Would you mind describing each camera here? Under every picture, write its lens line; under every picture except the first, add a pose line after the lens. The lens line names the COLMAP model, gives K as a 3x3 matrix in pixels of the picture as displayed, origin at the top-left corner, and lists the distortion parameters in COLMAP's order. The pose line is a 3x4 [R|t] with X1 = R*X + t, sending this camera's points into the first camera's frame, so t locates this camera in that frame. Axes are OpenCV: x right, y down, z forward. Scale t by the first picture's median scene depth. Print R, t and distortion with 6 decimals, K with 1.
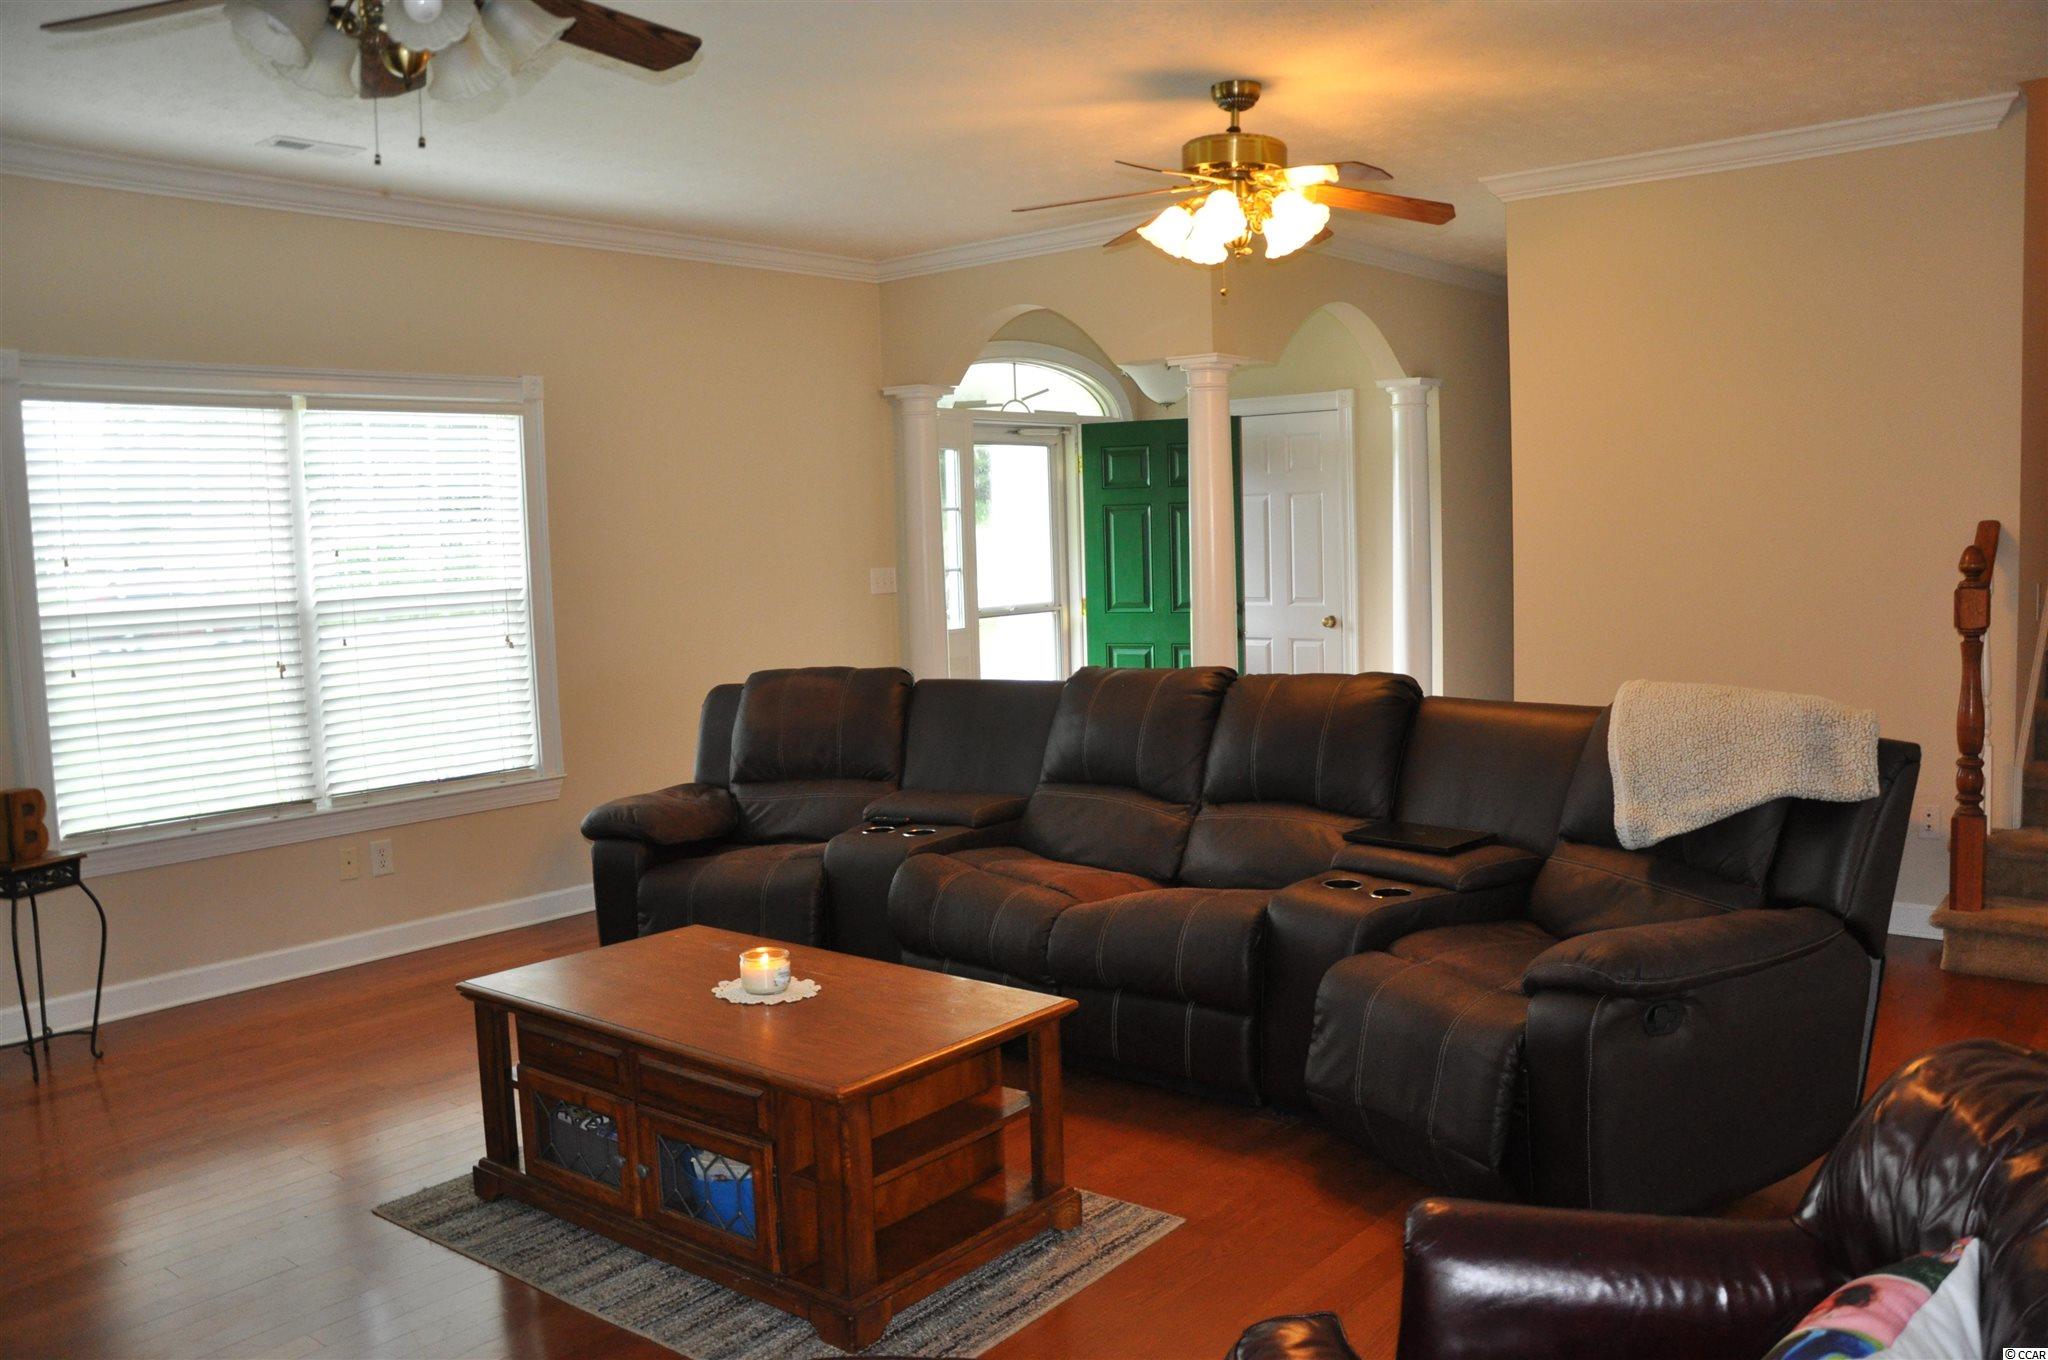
lens RADIAL K [[1620.9, 0, 1036.9], [0, 1620.9, 677.9], [0, 0, 1]] dist [-0.157249, 0.132131]
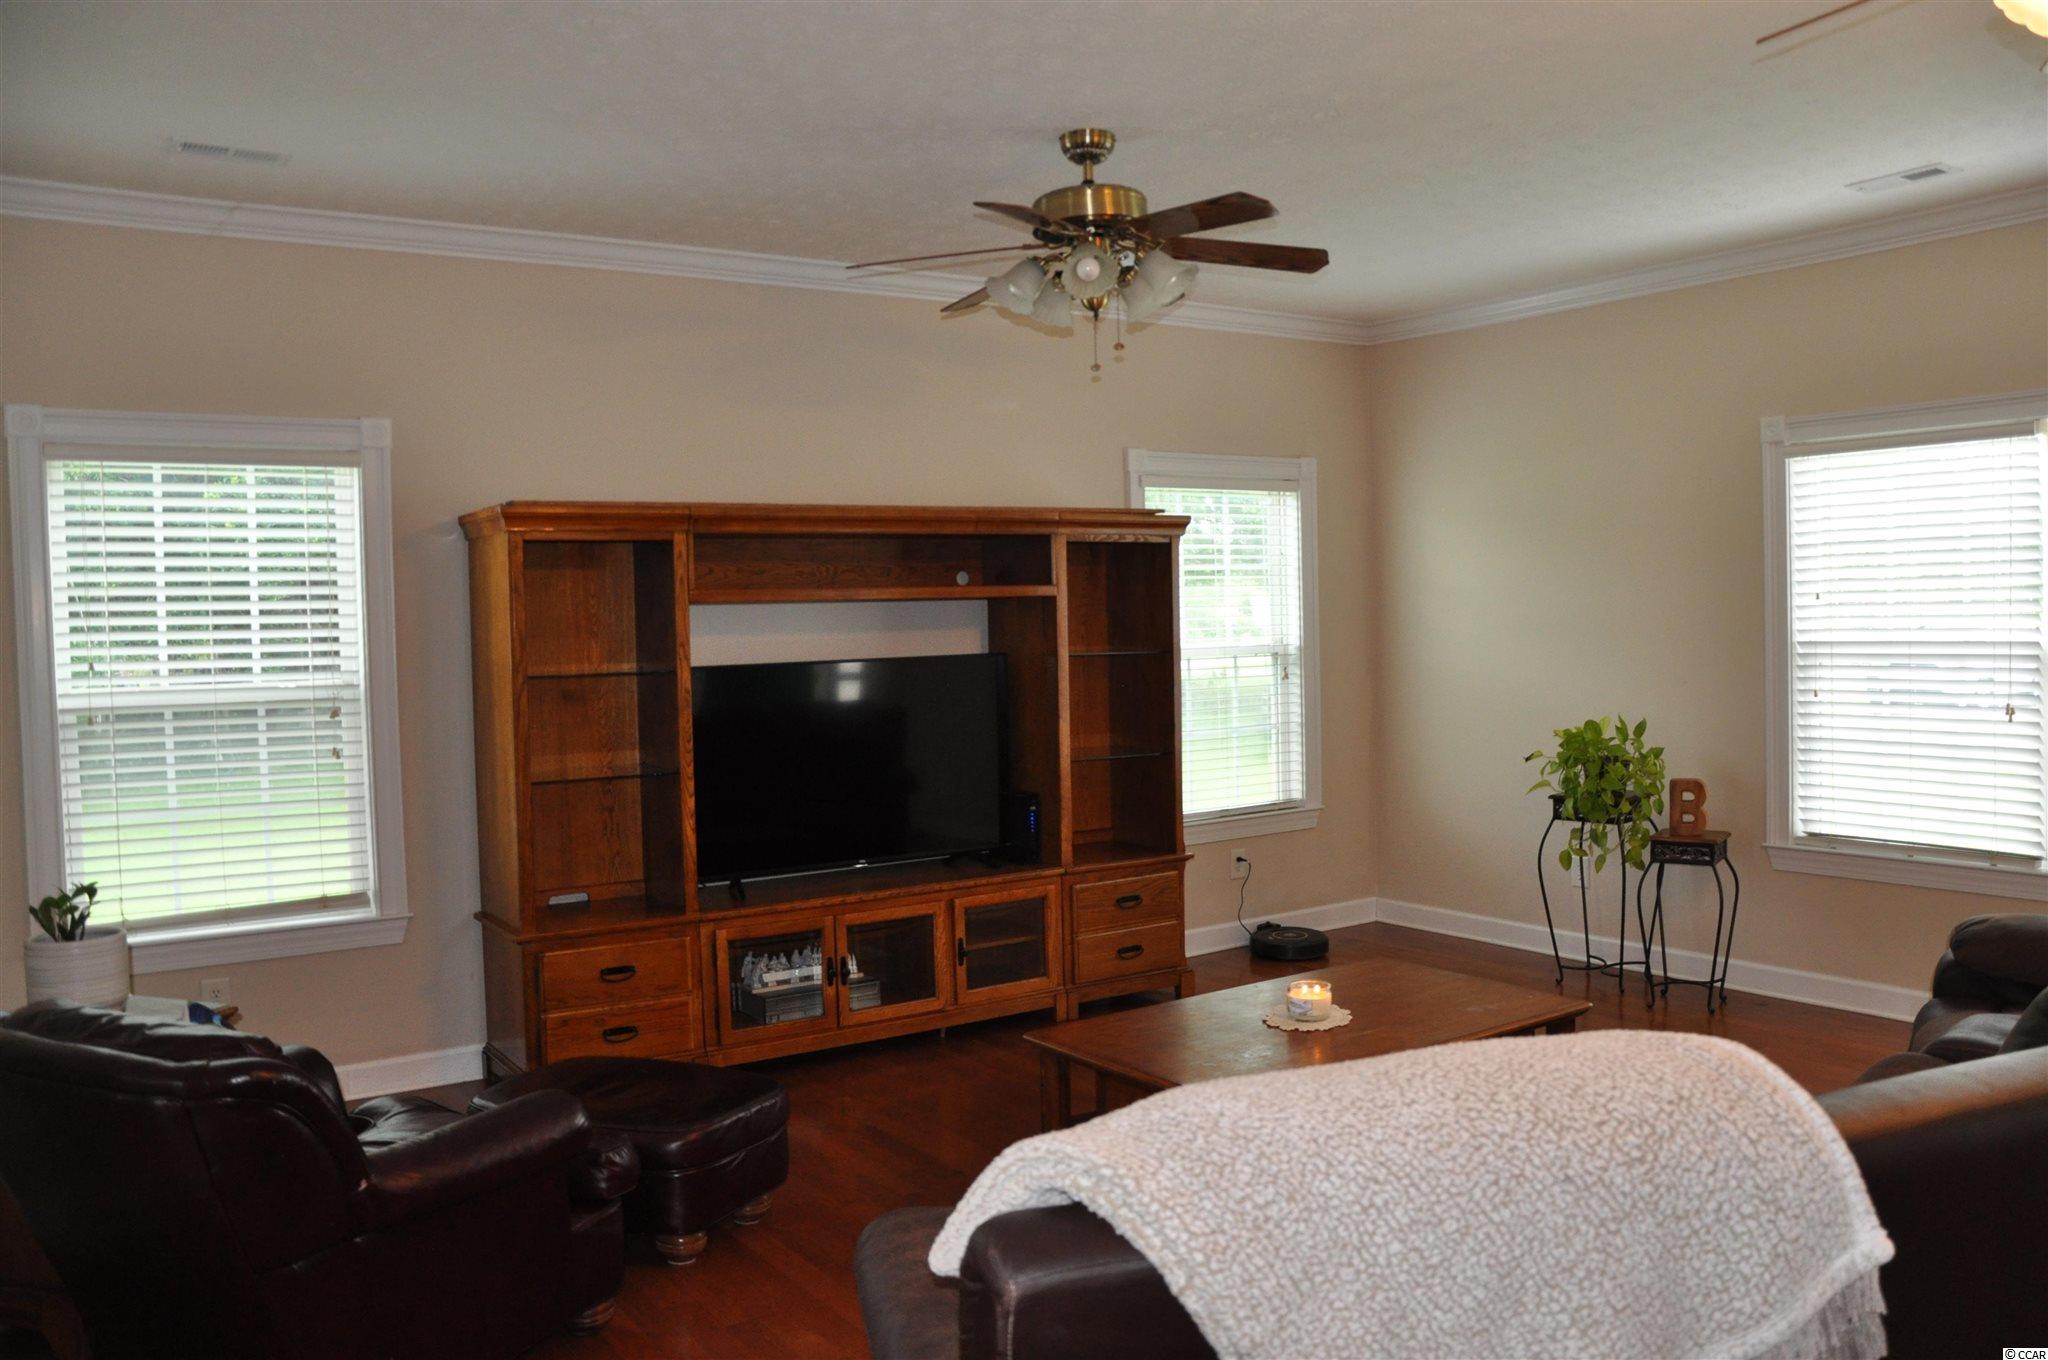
lens RADIAL K [[1620.9, 0, 1036.9], [0, 1620.9, 677.9], [0, 0, 1]] dist [-0.157249, 0.132131]
pose [[-0.294750, 0.072456, -0.952824, 0.719731], [-0.052904, 0.994355, 0.091980, -0.100334], [0.954109, 0.077519, -0.289253, 0.882680]]
